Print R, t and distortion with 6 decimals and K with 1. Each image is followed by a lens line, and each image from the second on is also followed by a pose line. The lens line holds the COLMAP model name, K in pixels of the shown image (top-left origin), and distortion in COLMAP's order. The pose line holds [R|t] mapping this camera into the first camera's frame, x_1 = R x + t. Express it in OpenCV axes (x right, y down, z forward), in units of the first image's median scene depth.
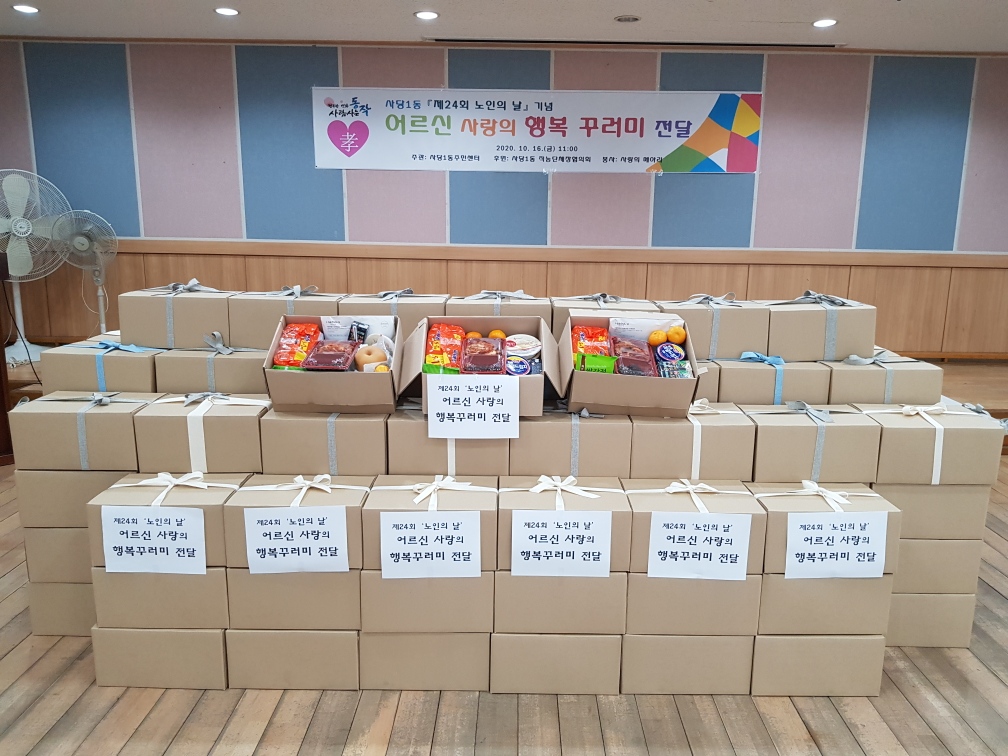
lens RADIAL K [[858.3, 0, 499.2], [0, 858.3, 440.0], [0, 0, 1]] dist [0.069067, -0.137422]
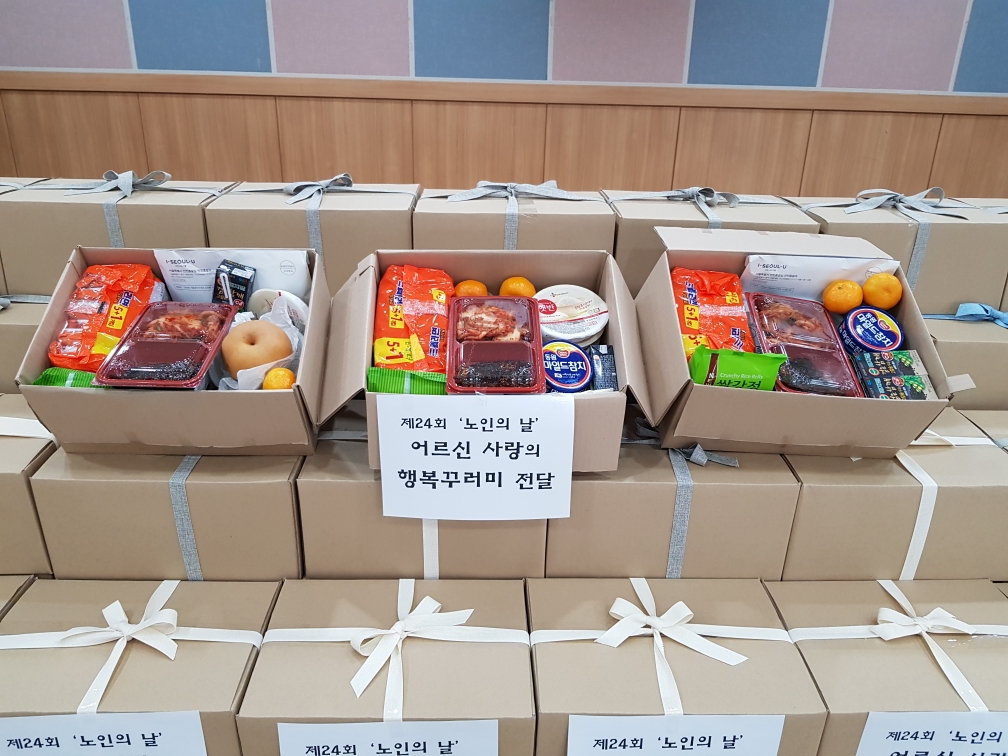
lens RADIAL K [[858.3, 0, 499.2], [0, 858.3, 440.0], [0, 0, 1]] dist [0.069067, -0.137422]
pose [[0.999349, -0.007292, 0.035340, -0.032587], [0.000921, 0.984207, 0.177020, -0.127239], [-0.036073, -0.176872, 0.983572, 0.509870]]
